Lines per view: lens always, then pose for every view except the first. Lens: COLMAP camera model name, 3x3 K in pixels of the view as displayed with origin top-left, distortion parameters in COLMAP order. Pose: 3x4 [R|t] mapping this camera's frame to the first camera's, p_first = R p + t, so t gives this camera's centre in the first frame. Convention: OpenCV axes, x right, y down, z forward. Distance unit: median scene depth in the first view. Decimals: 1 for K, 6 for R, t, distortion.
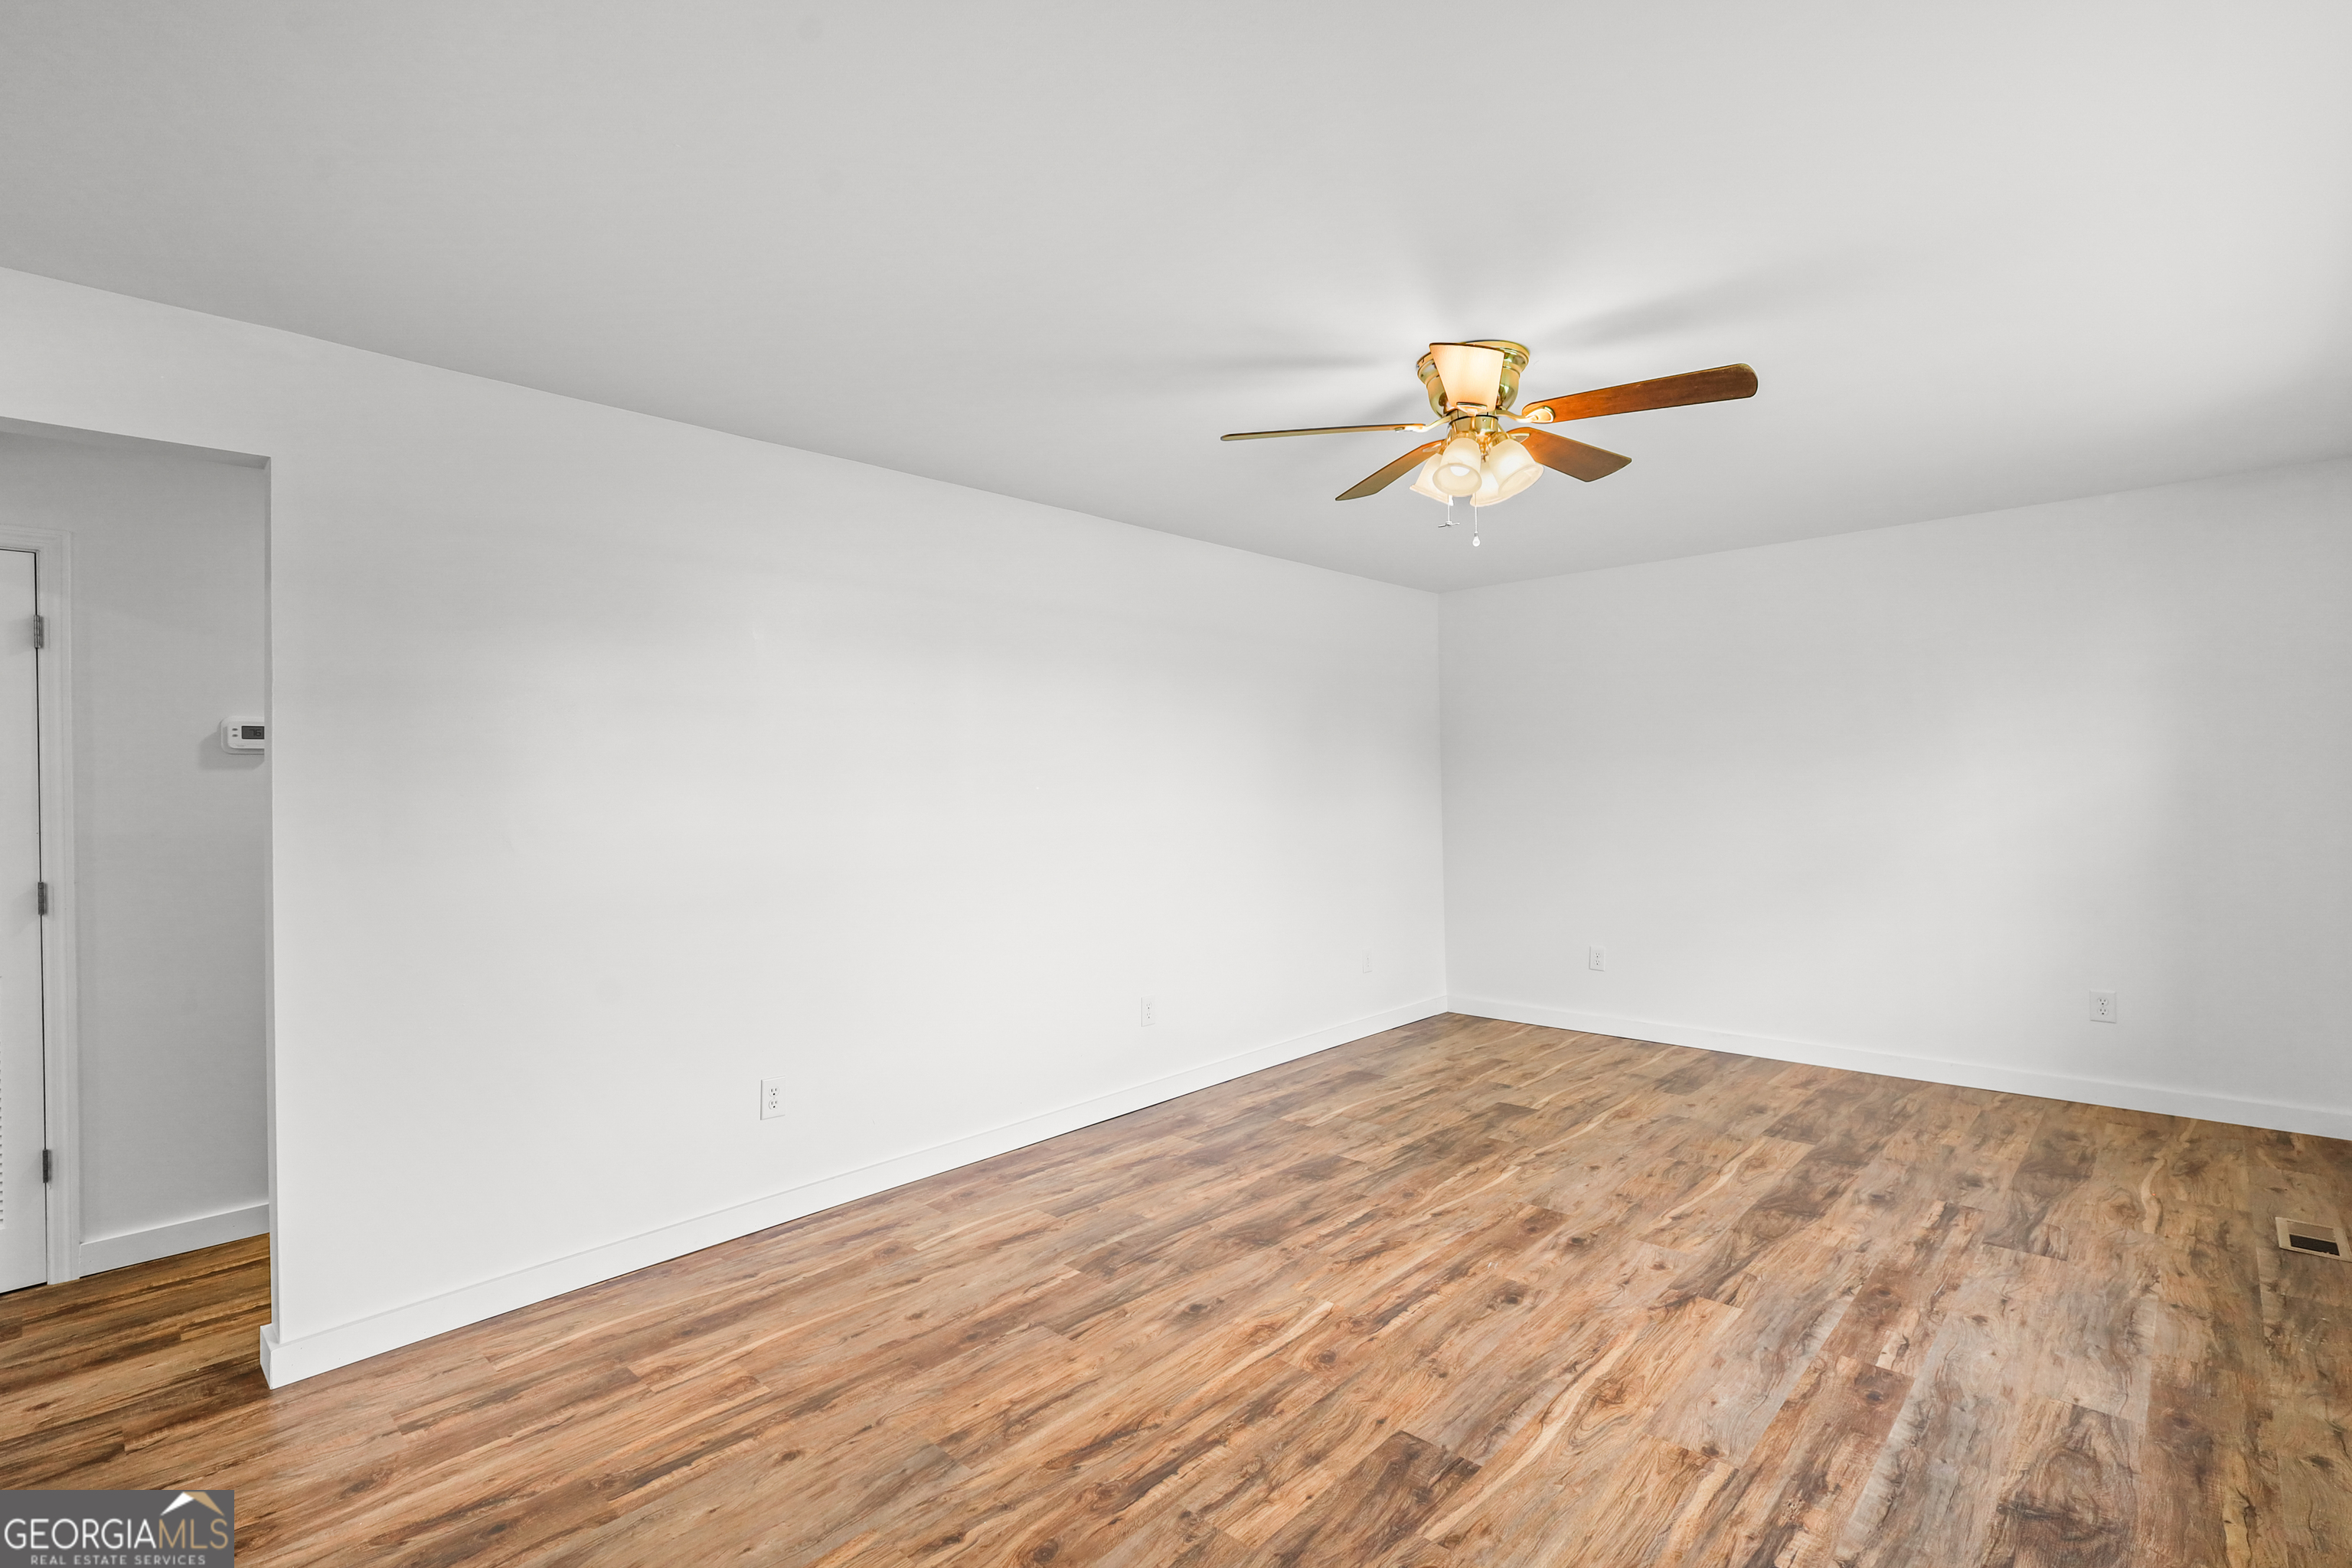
lens RADIAL K [[1067.9, 0, 1176.0], [0, 1067.9, 784.0], [0, 0, 1]] dist [-0.007424, 0.000459]
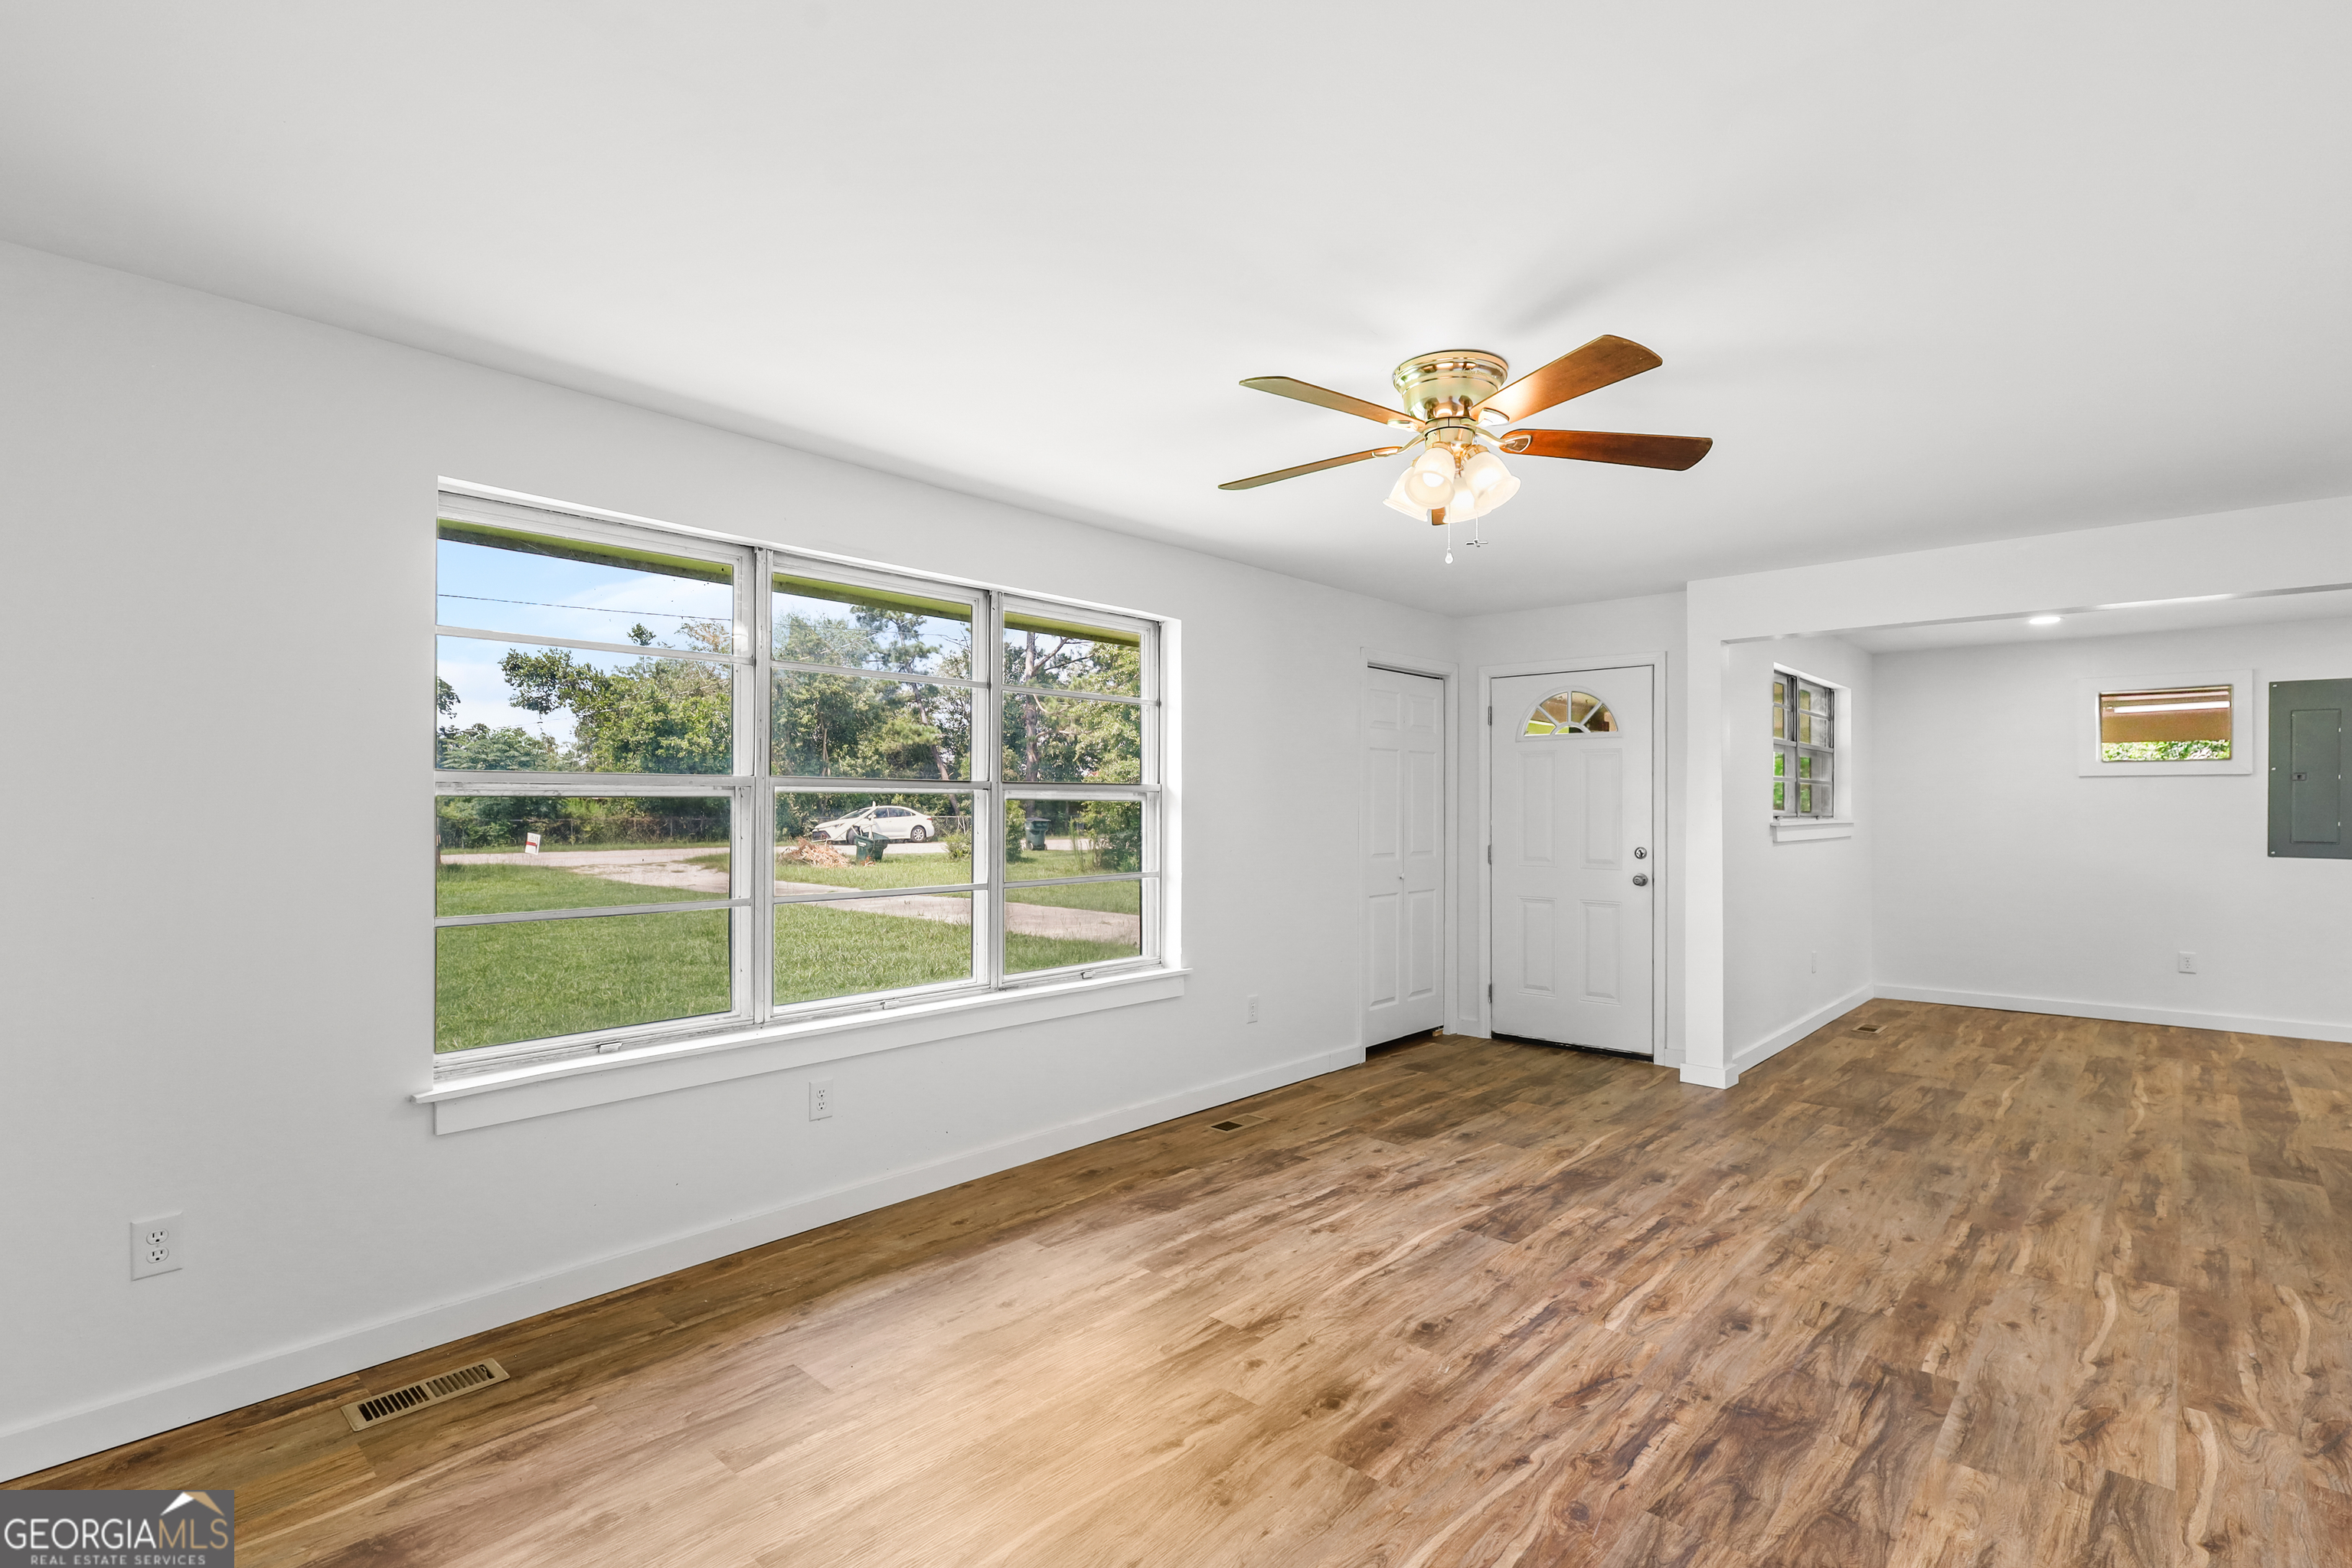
lens RADIAL K [[1111.3, 0, 1182.0], [0, 1111.3, 803.9], [0, 0, 1]] dist [-0.004059, -0.000387]
pose [[-0.999512, 0.017417, -0.025940, 0.523401], [0.017564, 0.999831, -0.005454, -0.002669], [0.025841, -0.005907, -0.999649, 1.891519]]
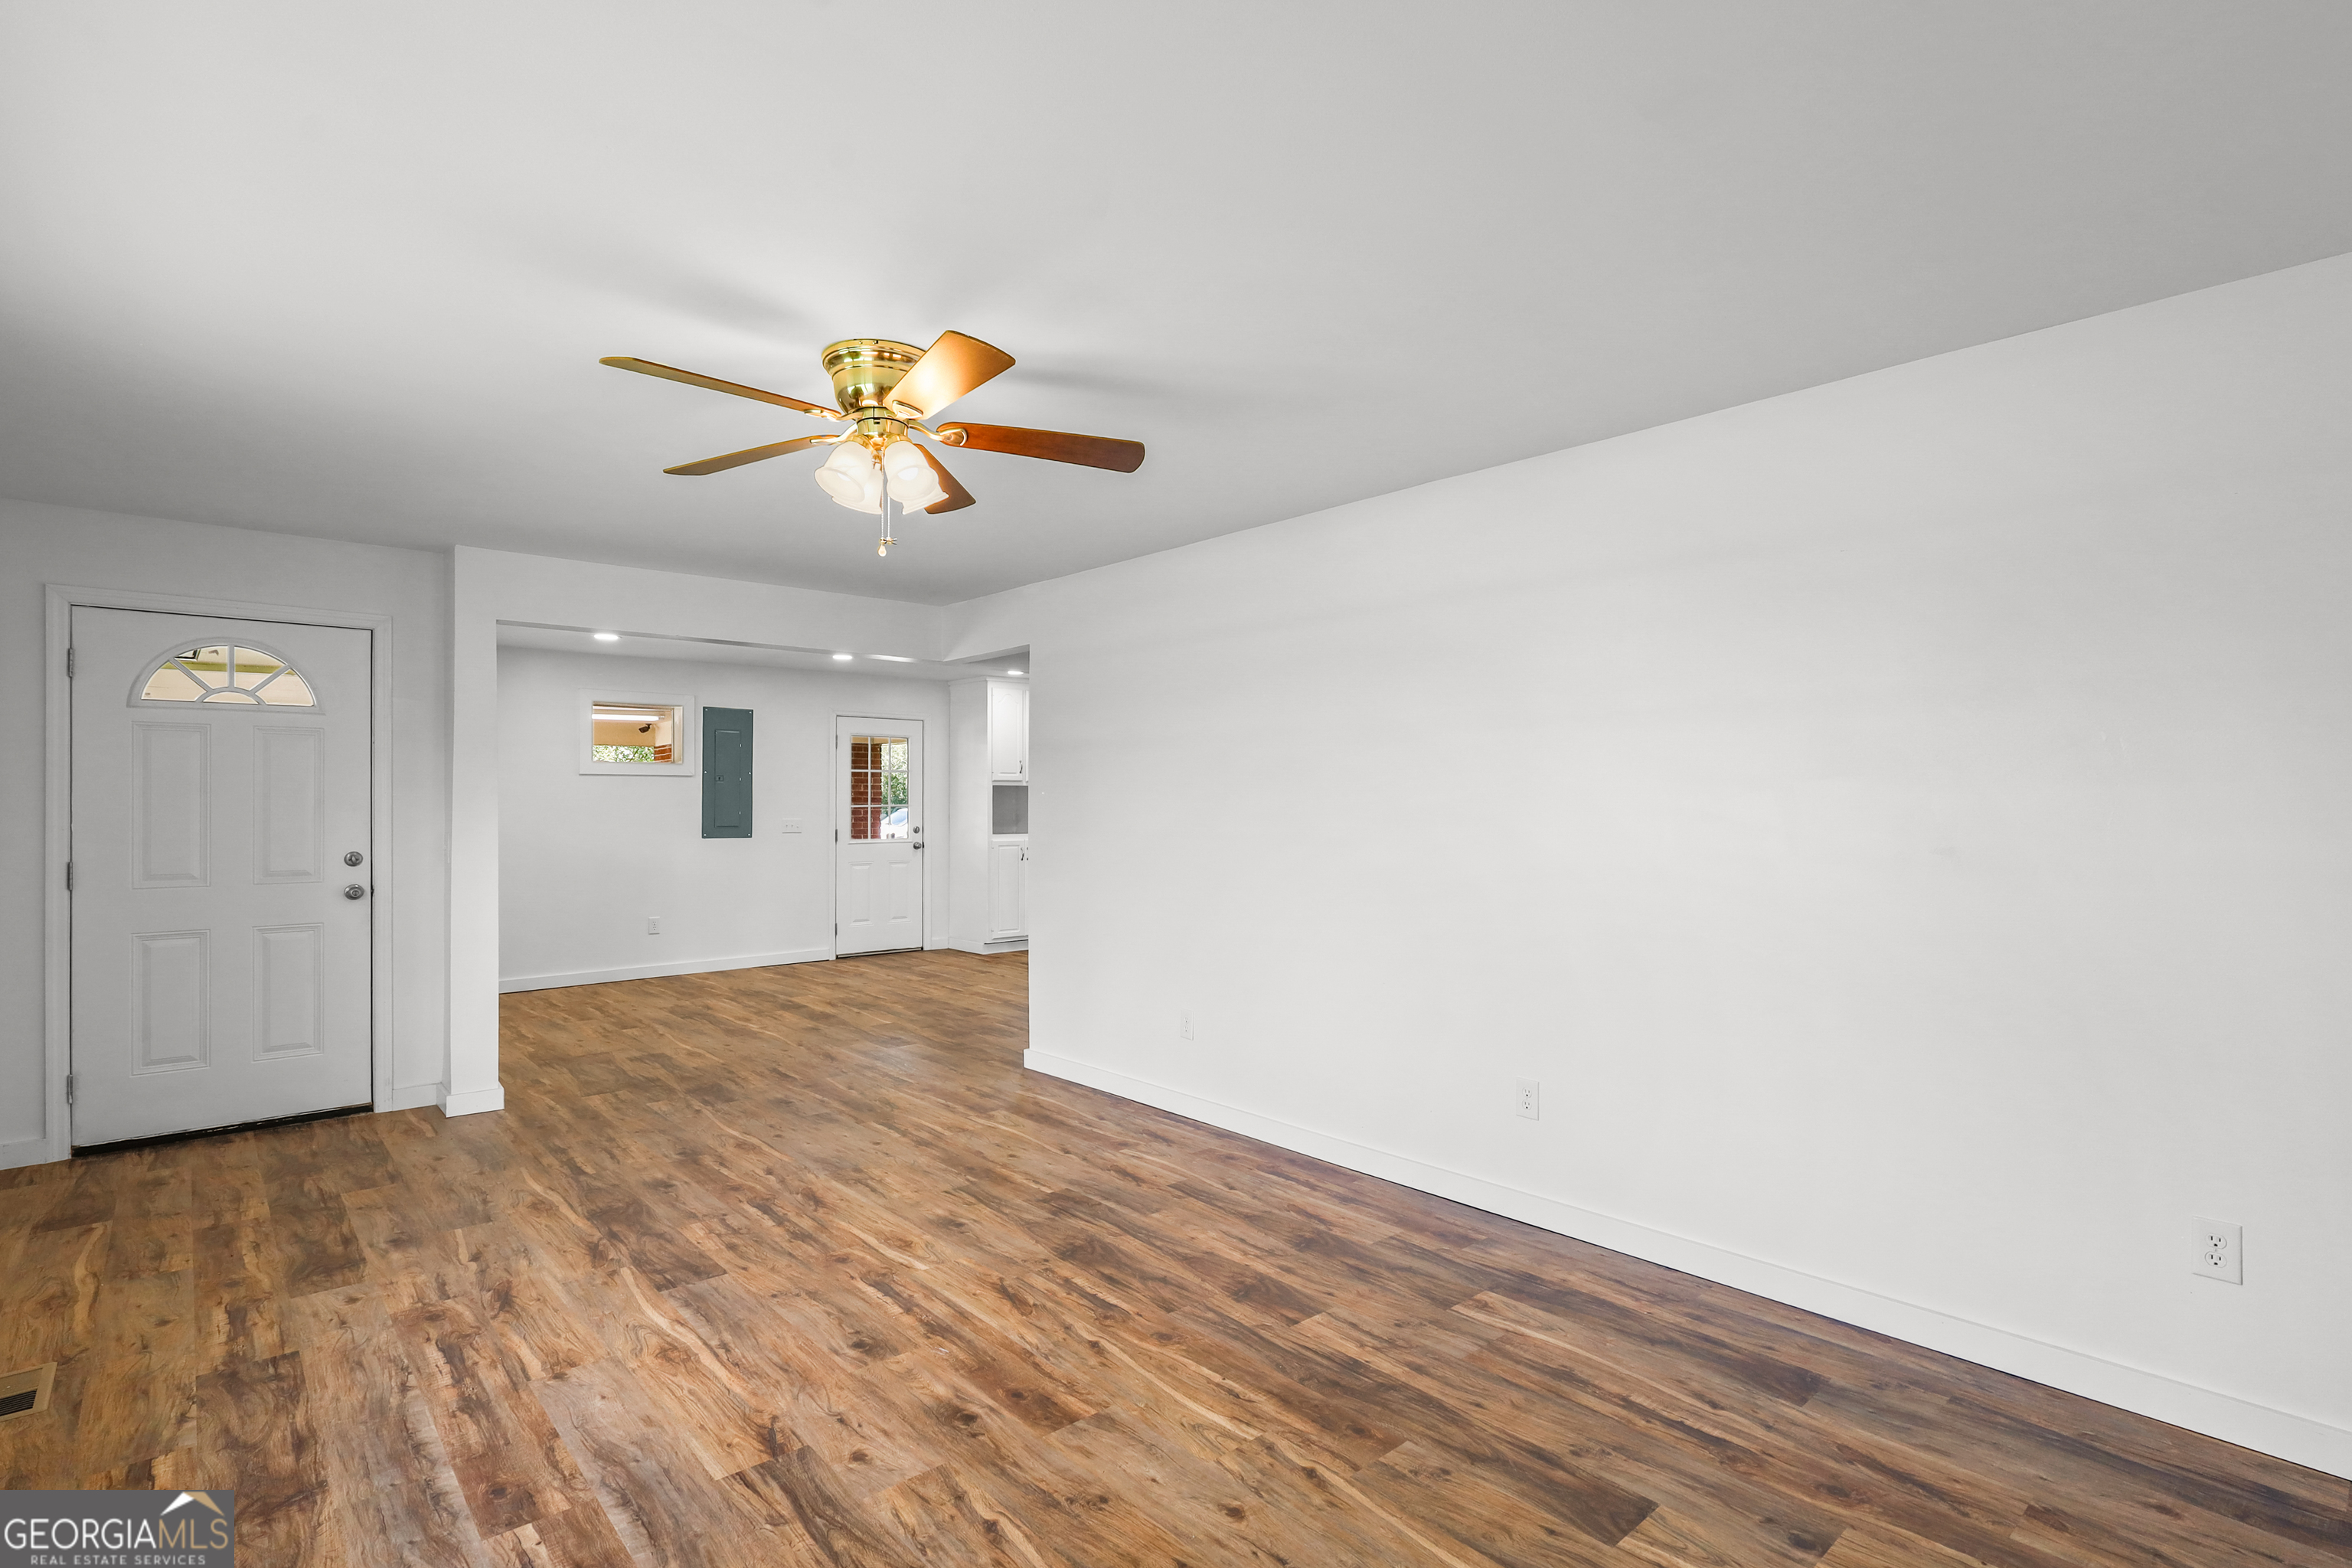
lens RADIAL K [[1126.9, 0, 1221.7], [0, 1126.9, 796.2], [0, 0, 1]] dist [-0.002396, 0.000624]
pose [[-0.056708, 0.014037, -0.998292, 1.208107], [0.004332, 0.999895, 0.013814, -0.019656], [0.998381, -0.003542, -0.056763, 1.285966]]
